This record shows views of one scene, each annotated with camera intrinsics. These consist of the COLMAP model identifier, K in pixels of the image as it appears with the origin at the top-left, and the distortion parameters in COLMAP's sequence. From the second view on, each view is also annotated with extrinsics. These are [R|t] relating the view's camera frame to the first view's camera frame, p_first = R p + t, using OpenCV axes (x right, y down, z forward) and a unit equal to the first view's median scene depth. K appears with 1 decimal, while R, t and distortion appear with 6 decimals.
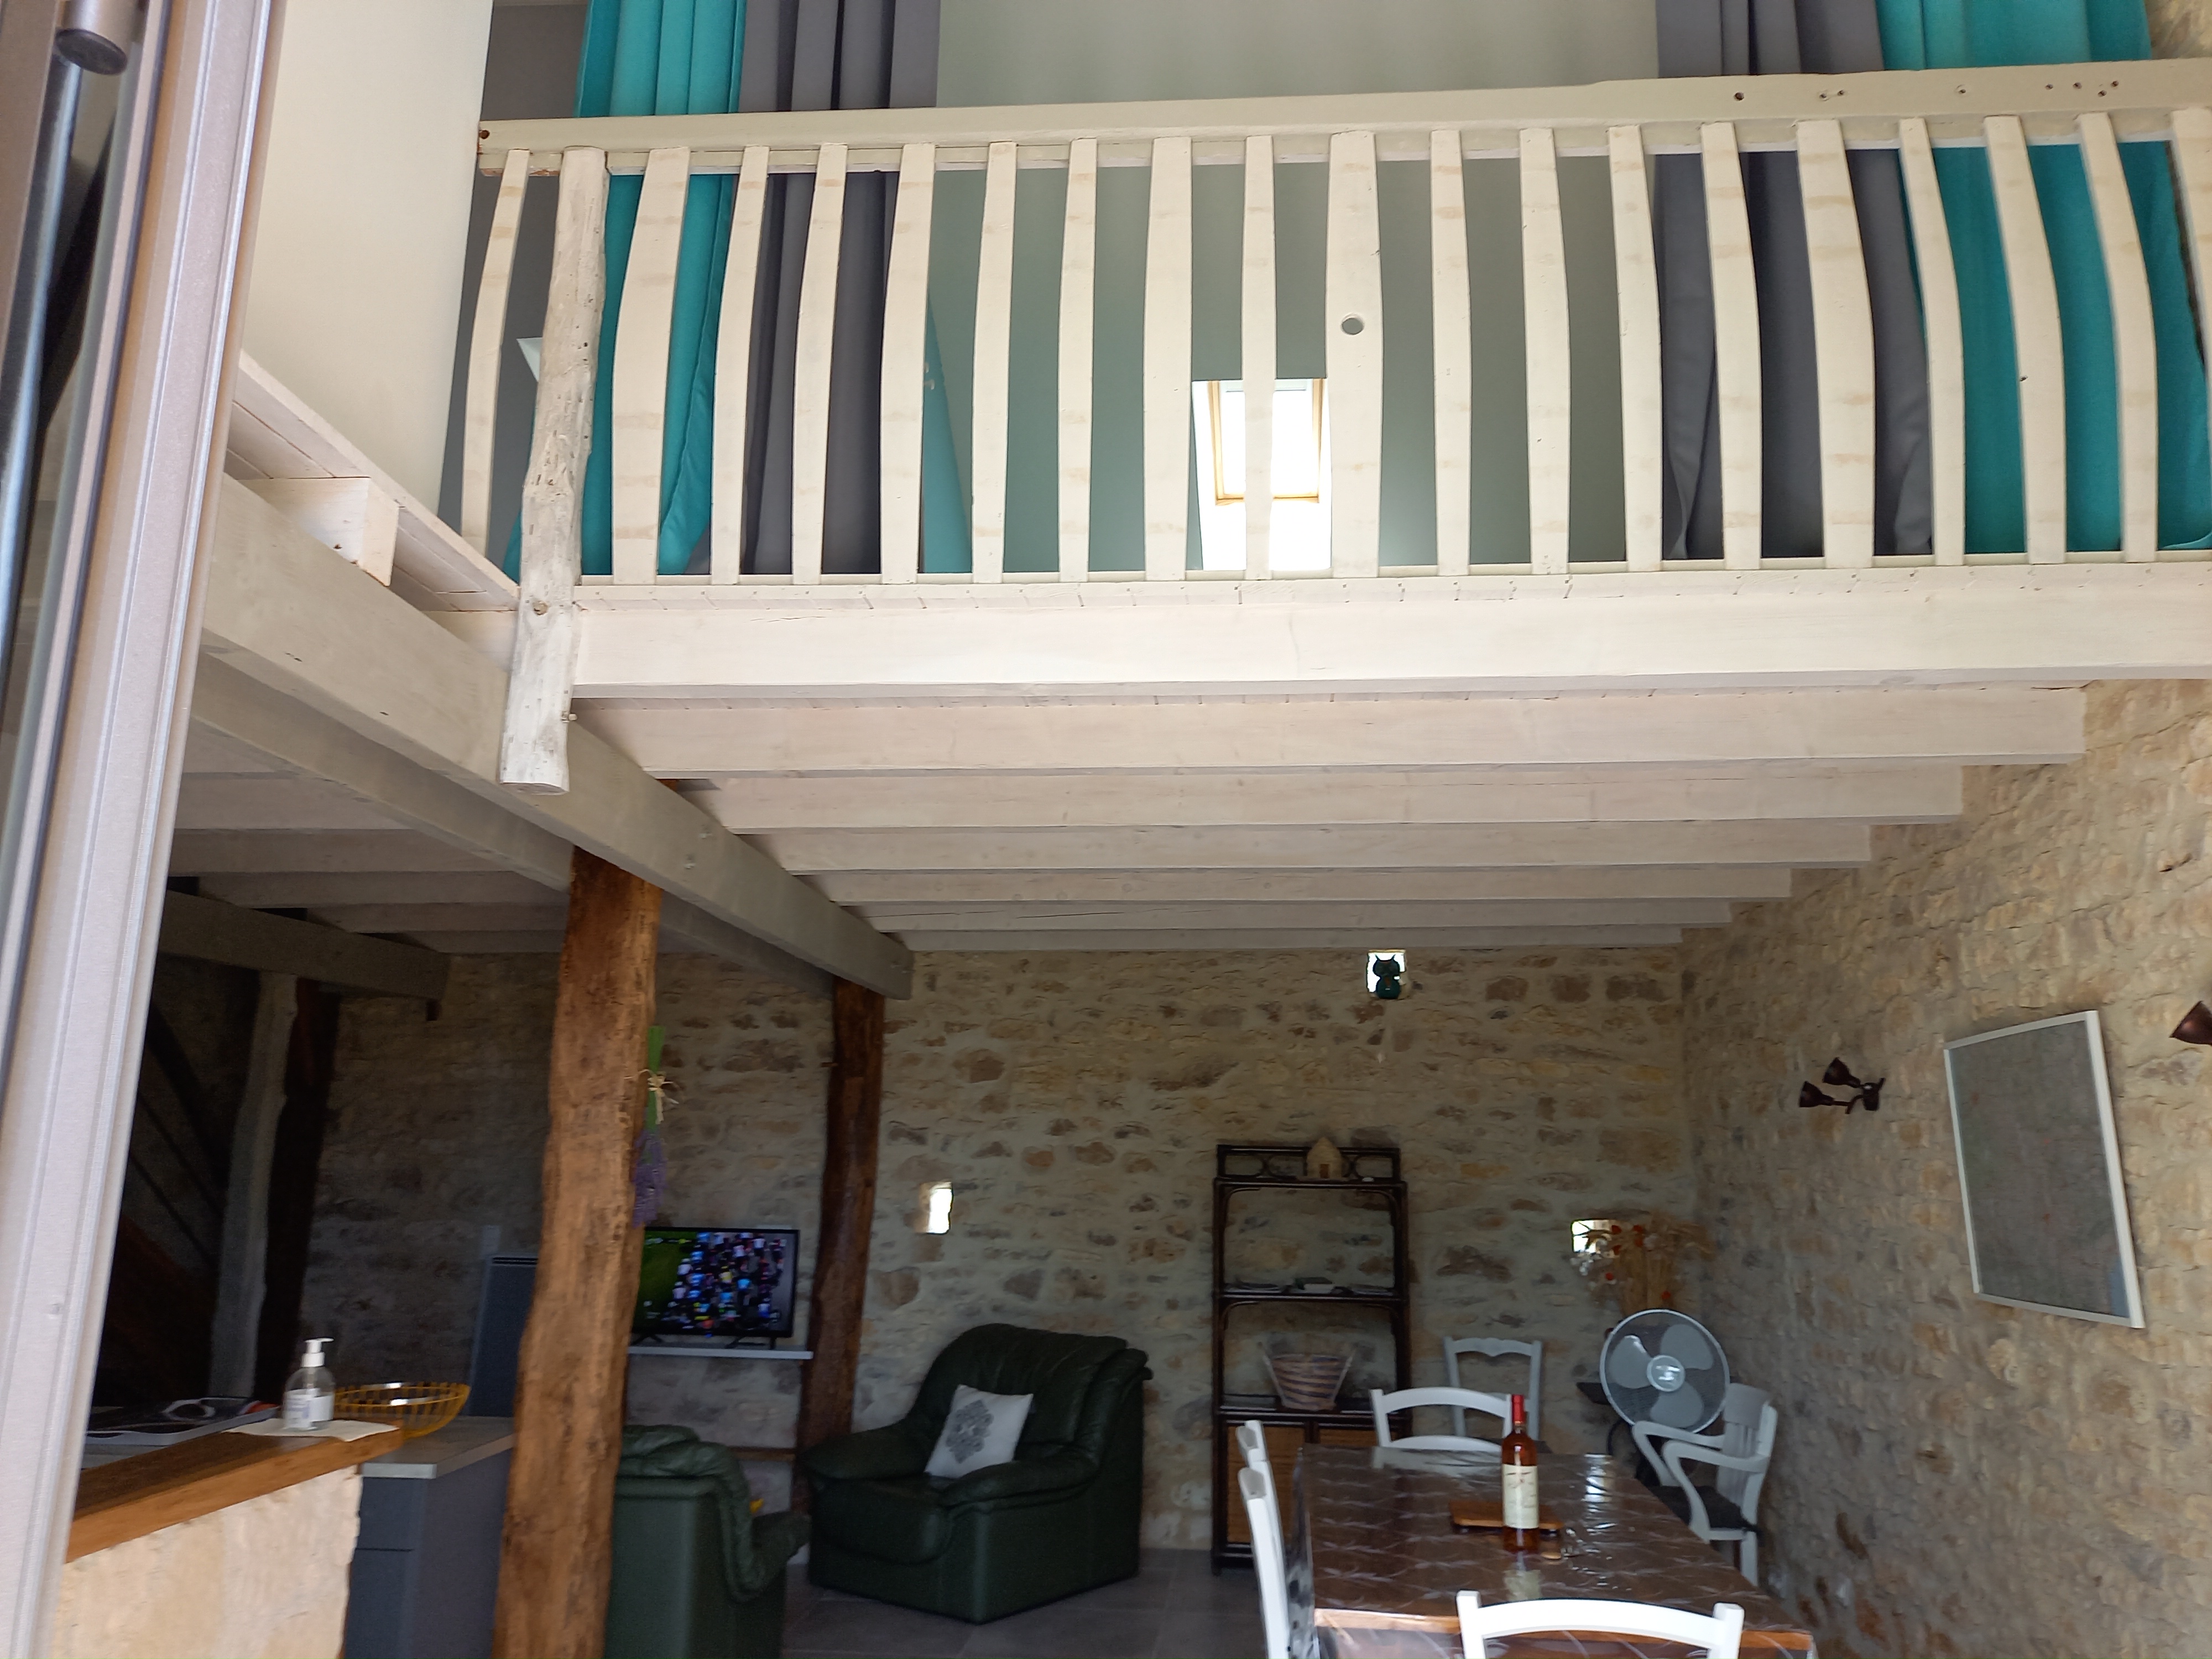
lens RADIAL K [[1547.1, 0, 1149.1], [0, 1547.1, 828.9], [0, 0, 1]] dist [0.050781, -0.053338]
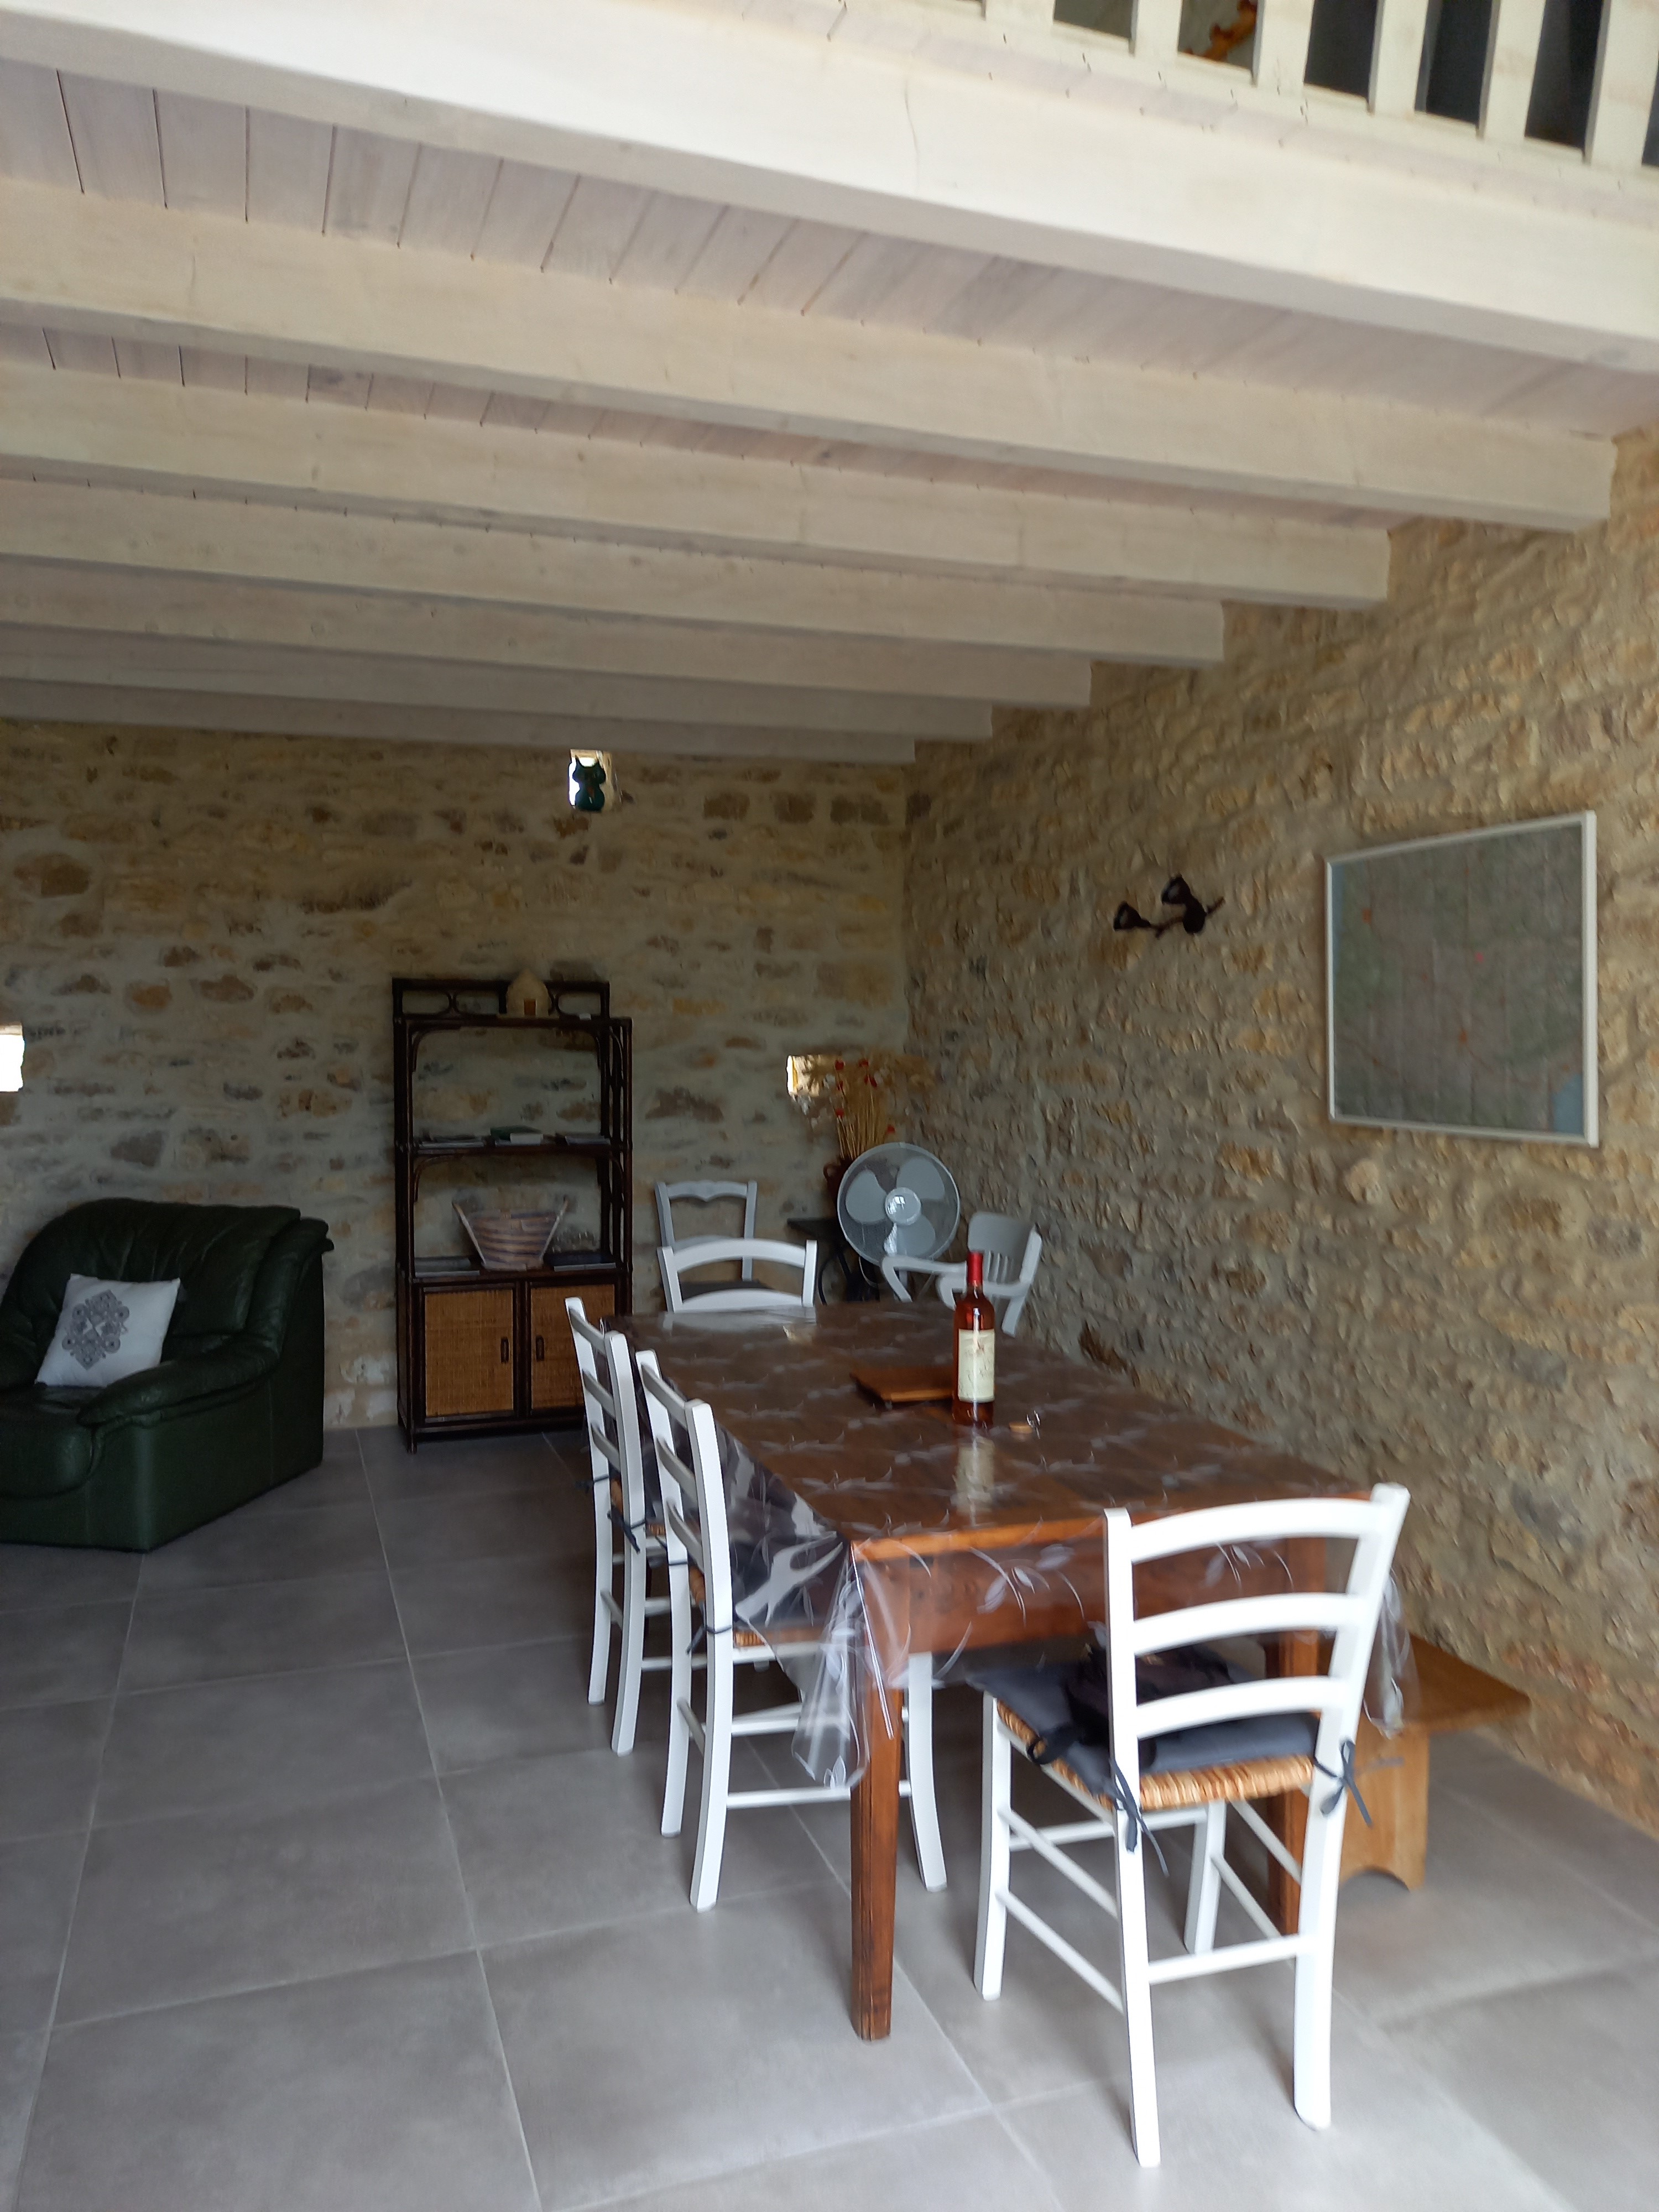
lens RADIAL K [[1547.1, 0, 829.5], [0, 1547.1, 1106.0], [0, 0, 1]] dist [0.050781, -0.053338]
pose [[0.911713, -0.032576, 0.409535, -0.087832], [-0.079165, 0.964238, 0.252938, 0.042497], [-0.403129, -0.263028, 0.876529, 0.166413]]
